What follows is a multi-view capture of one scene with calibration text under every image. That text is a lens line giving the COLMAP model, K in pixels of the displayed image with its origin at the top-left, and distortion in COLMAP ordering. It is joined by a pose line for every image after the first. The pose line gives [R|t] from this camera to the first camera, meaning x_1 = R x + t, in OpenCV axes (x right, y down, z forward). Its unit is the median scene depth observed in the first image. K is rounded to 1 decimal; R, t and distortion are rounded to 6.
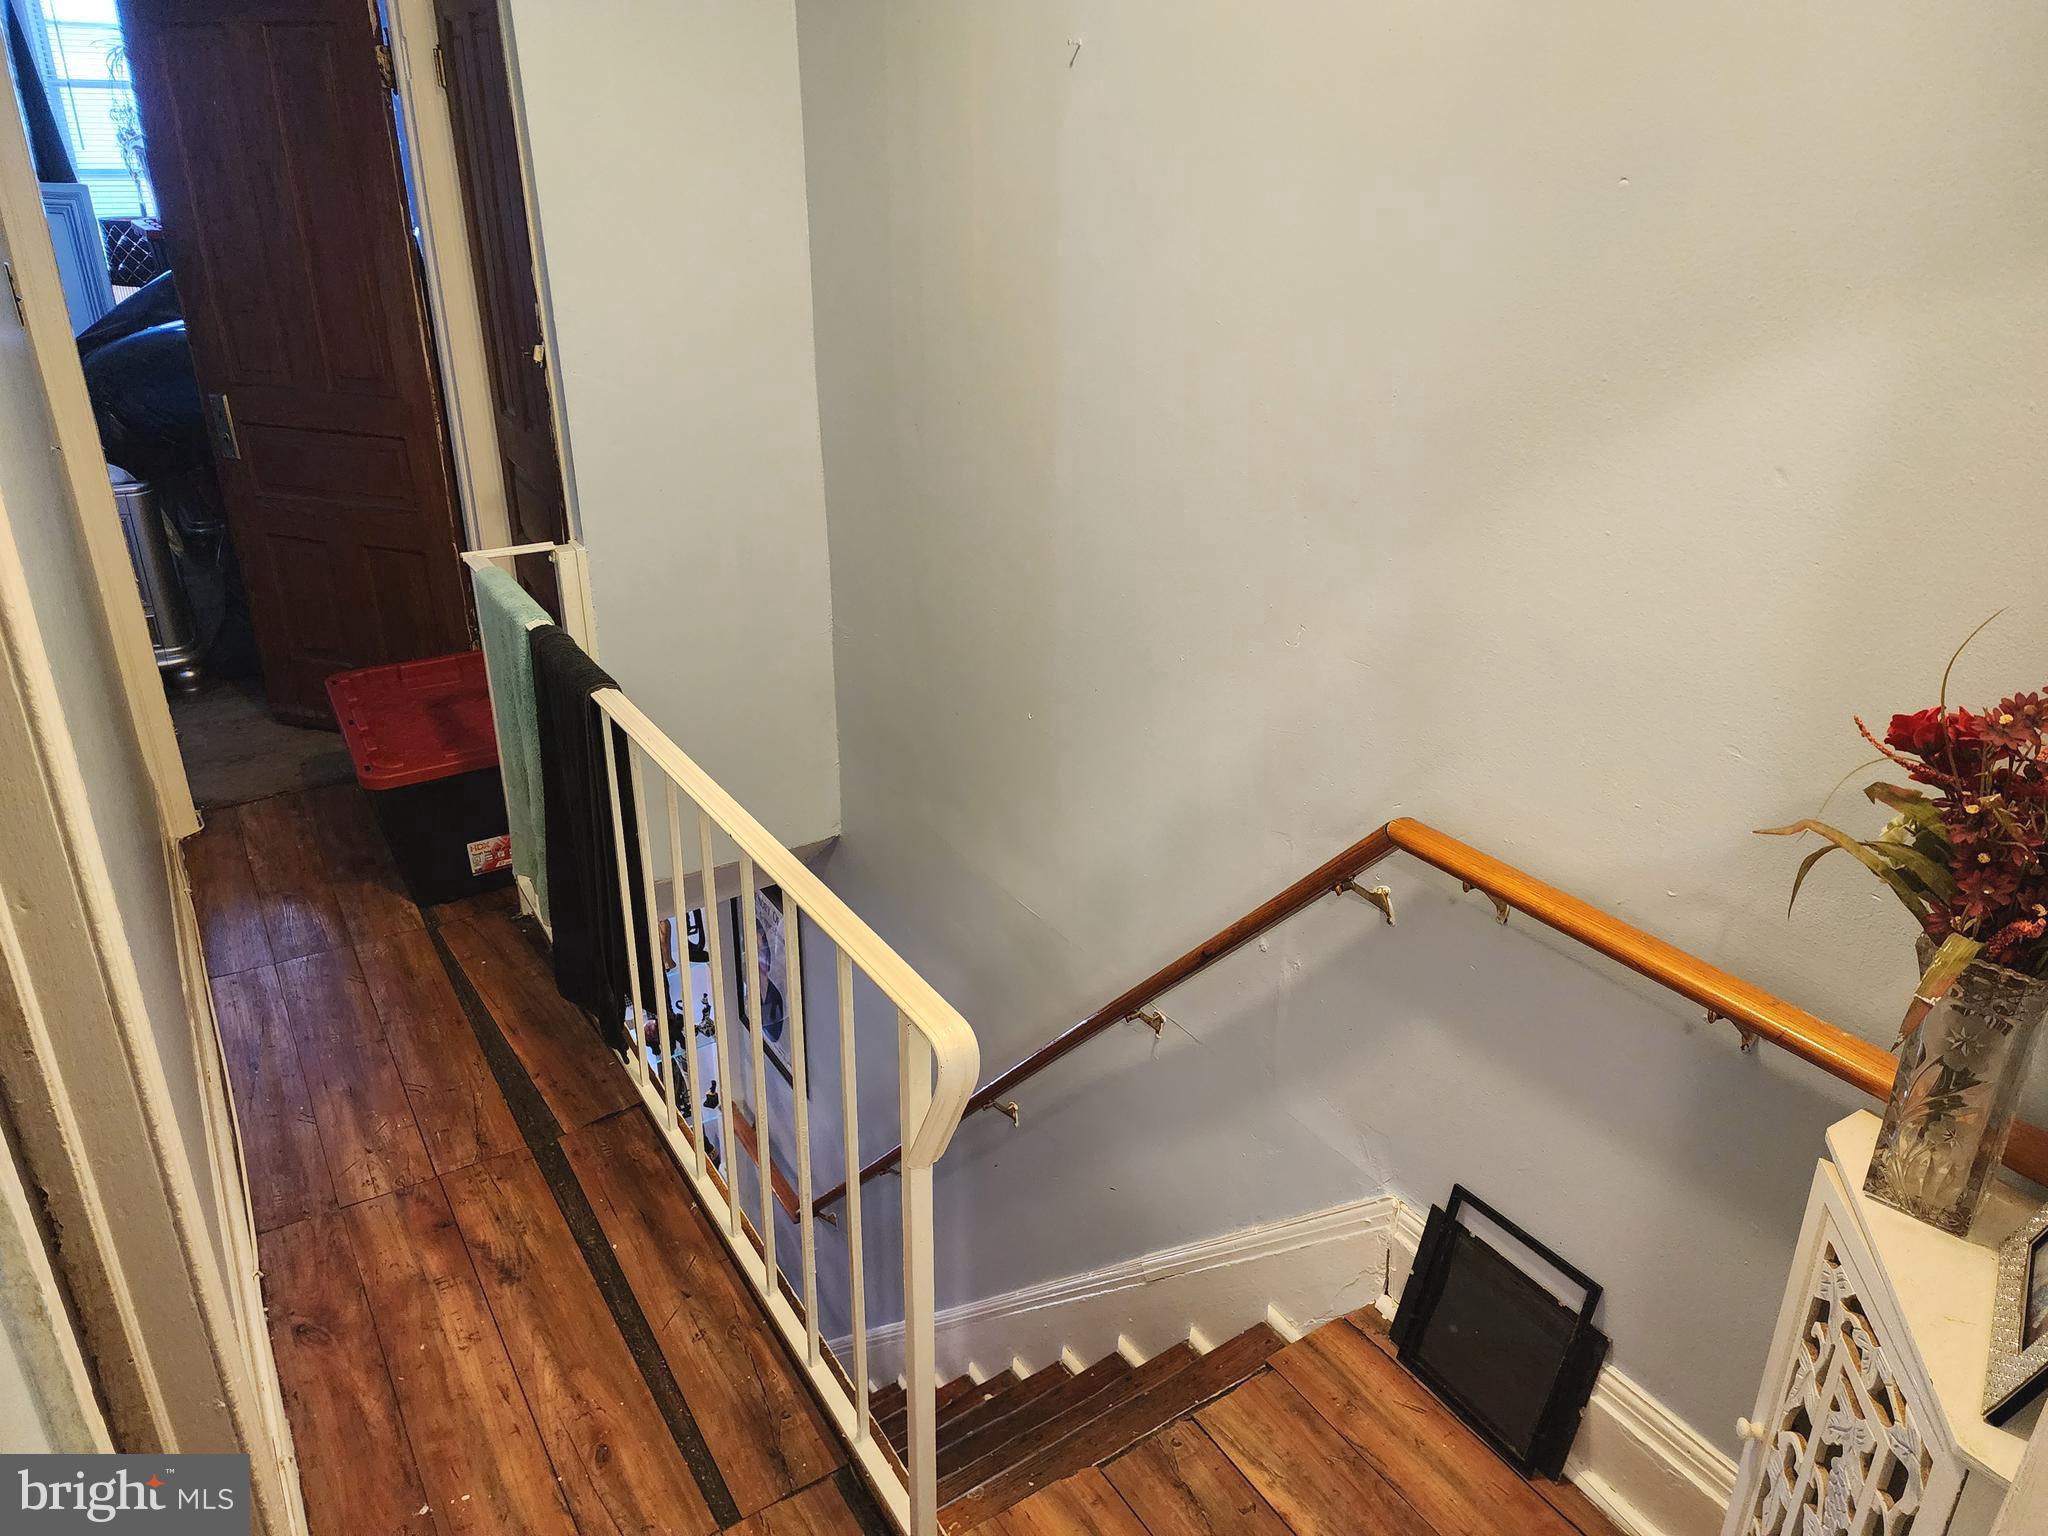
lens RADIAL K [[1368.5, 0, 1019.6], [0, 1368.5, 771.6], [0, 0, 1]] dist [0.087538, -0.075309]
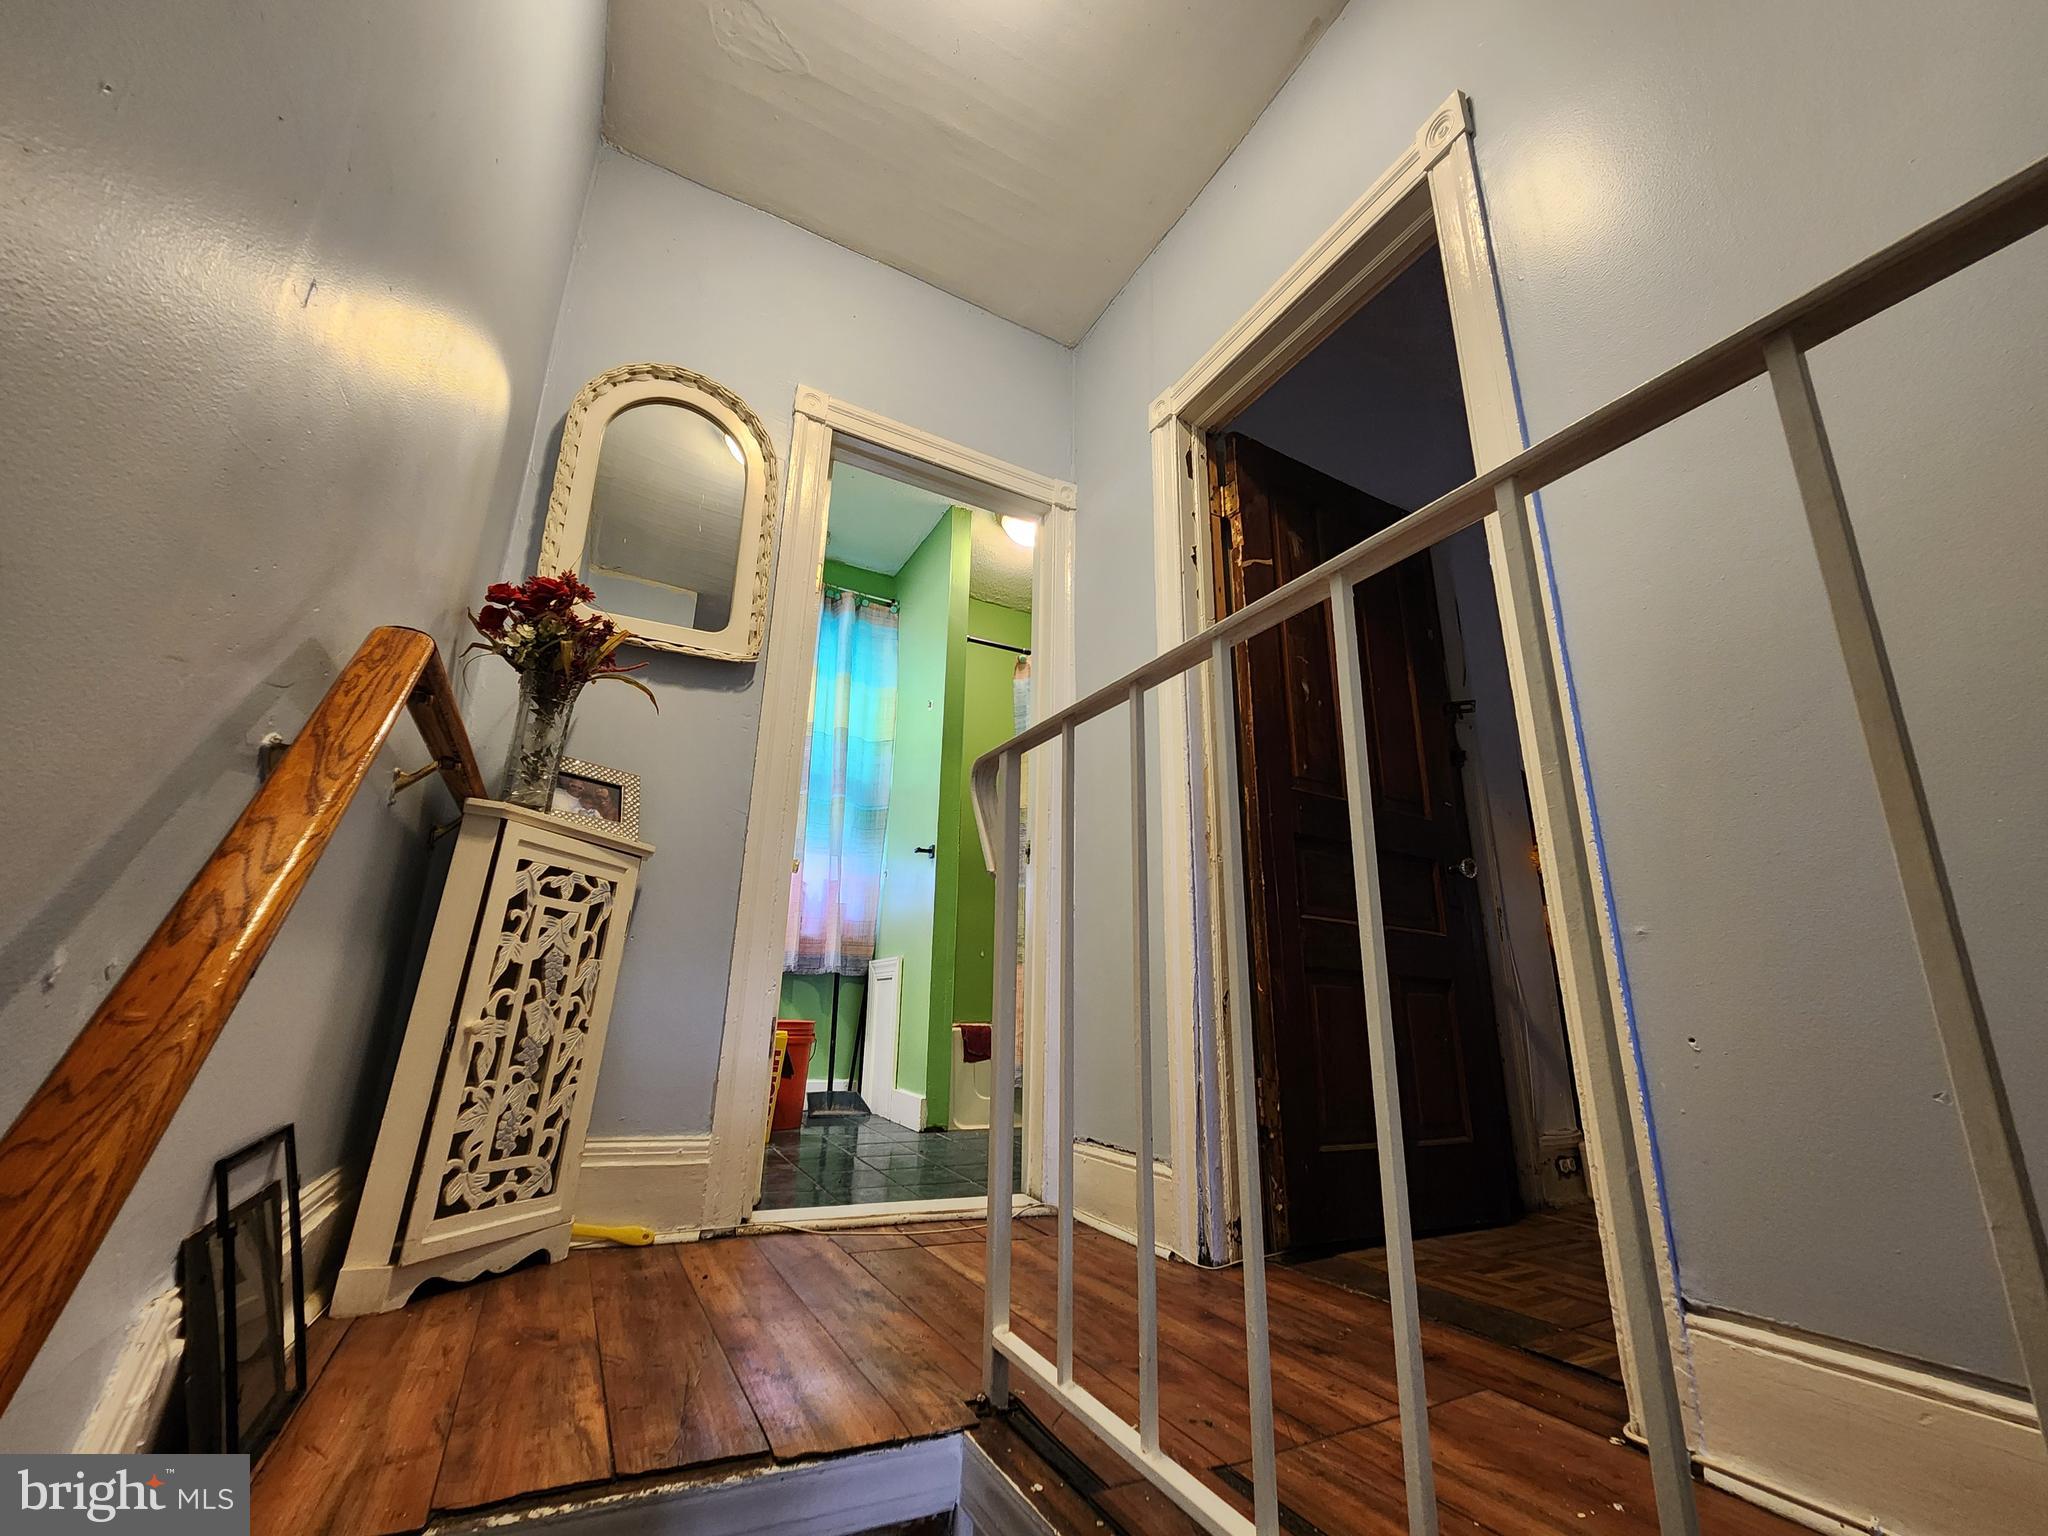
lens RADIAL K [[842.5, 0, 1010.2], [0, 842.5, 767.8], [0, 0, 1]] dist [0.001571, 0.000406]
pose [[-0.995397, -0.012286, 0.095045, -0.110630], [-0.000650, 0.992591, 0.121500, 0.048798], [-0.095833, 0.120879, -0.988031, 1.302763]]
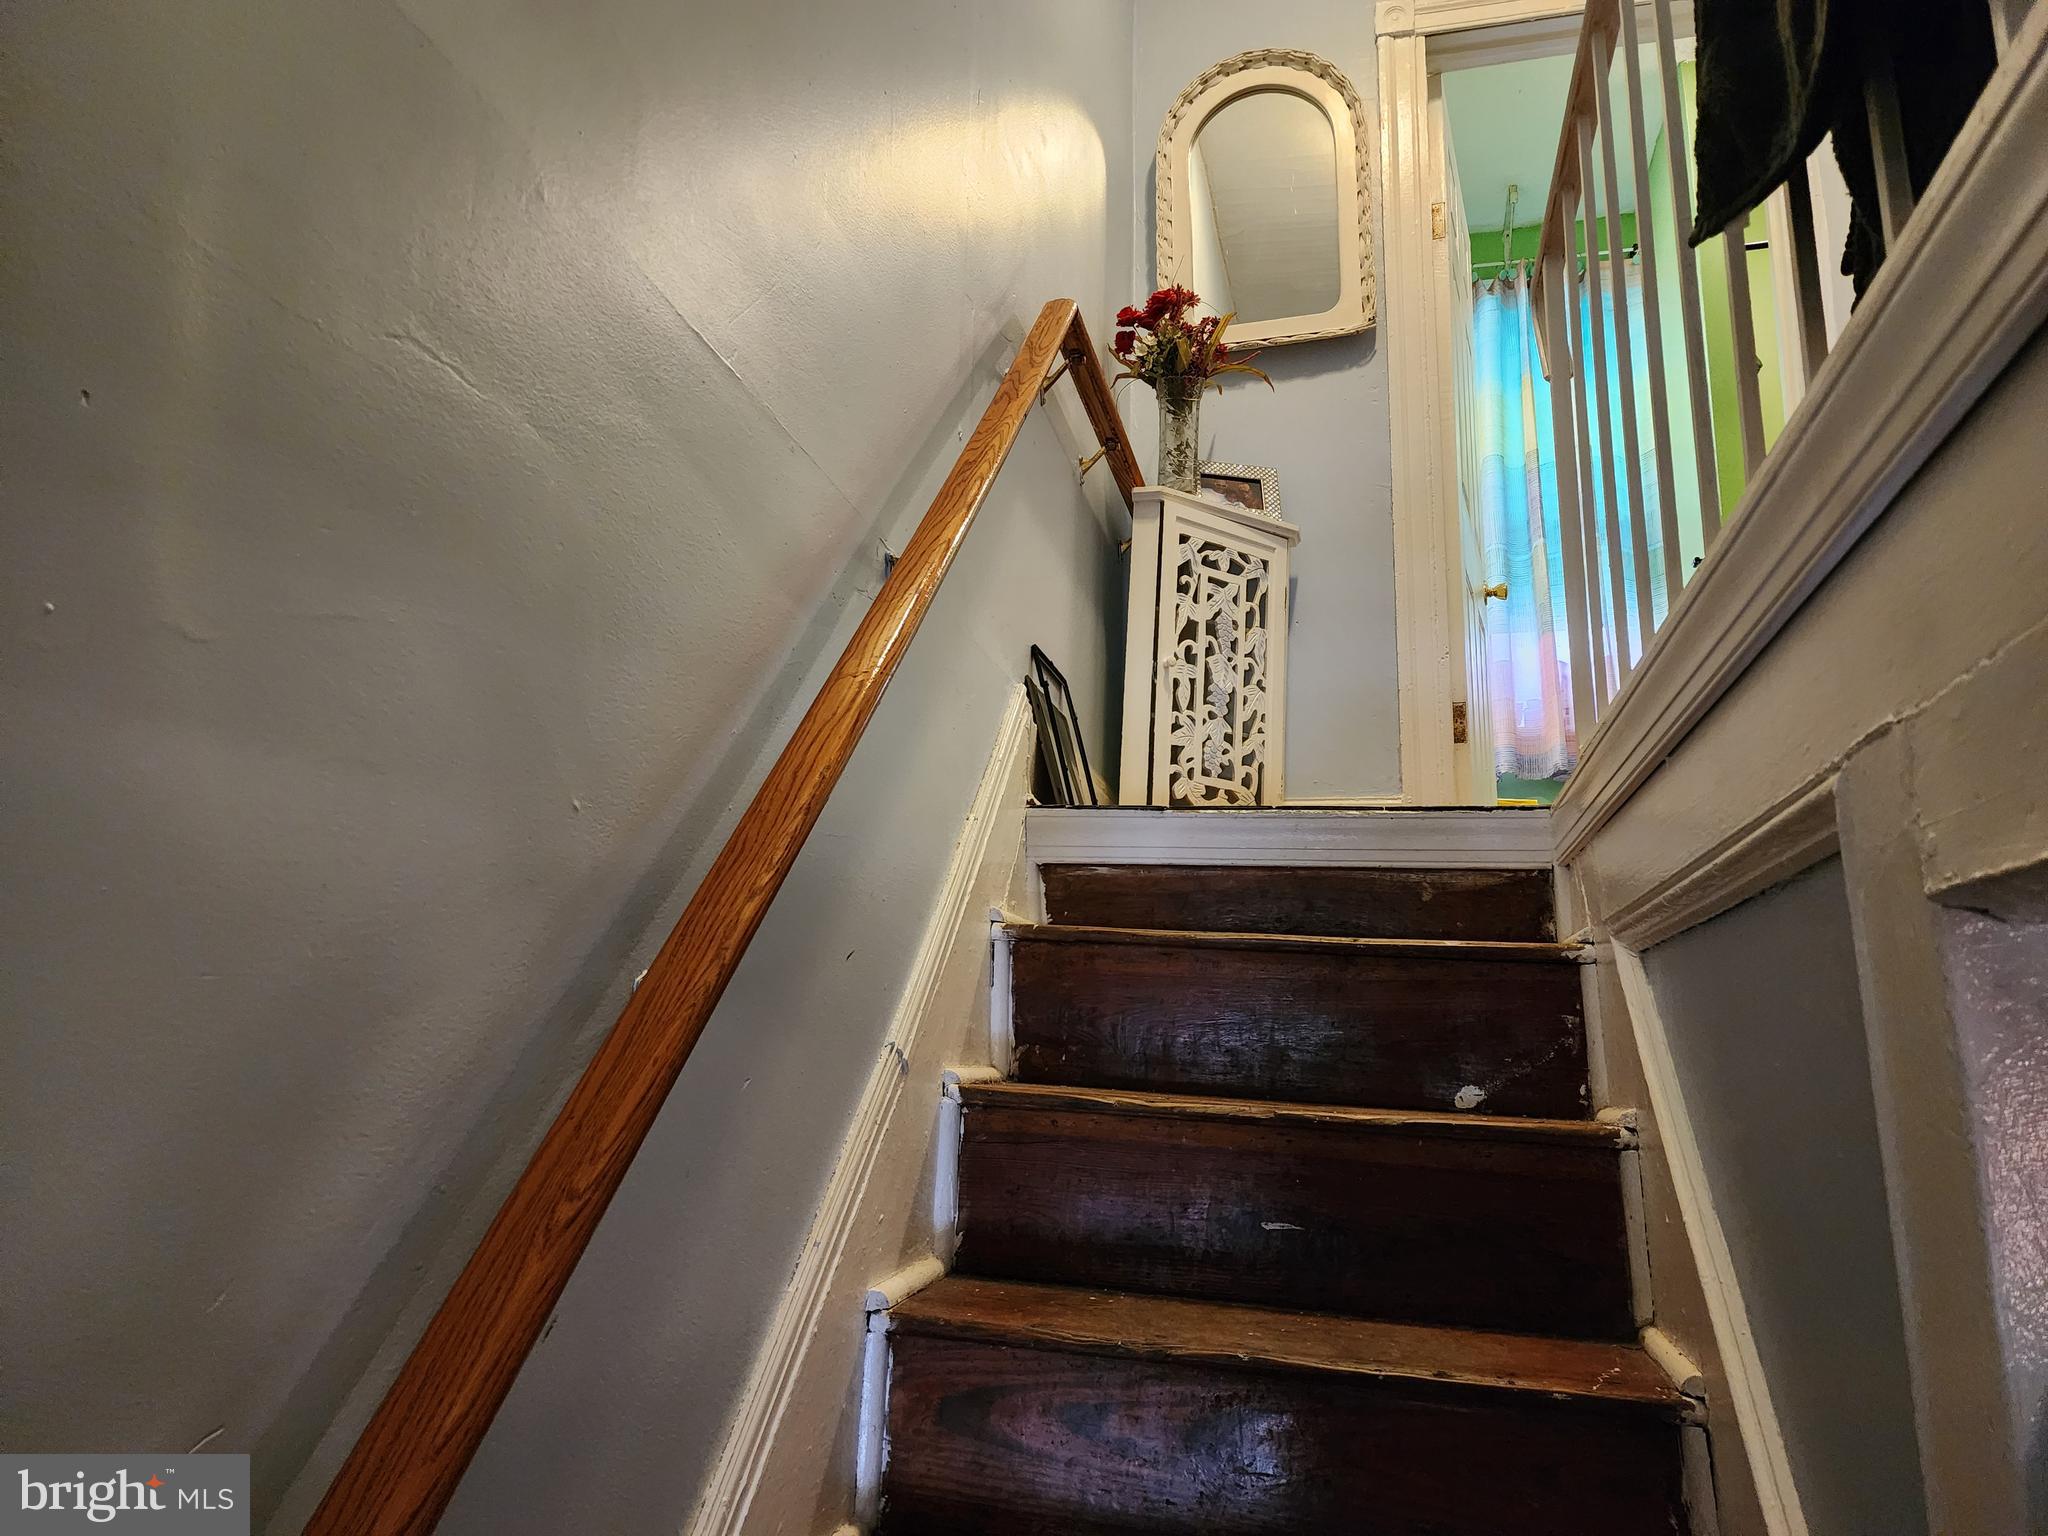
lens RADIAL K [[1368.5, 0, 1019.6], [0, 1368.5, 771.6], [0, 0, 1]] dist [0.087538, -0.075309]
pose [[-0.691084, 0.129445, 0.711089, -0.458166], [0.257403, 0.963406, 0.074786, 0.298749], [-0.675386, 0.234720, -0.699114, 1.760667]]
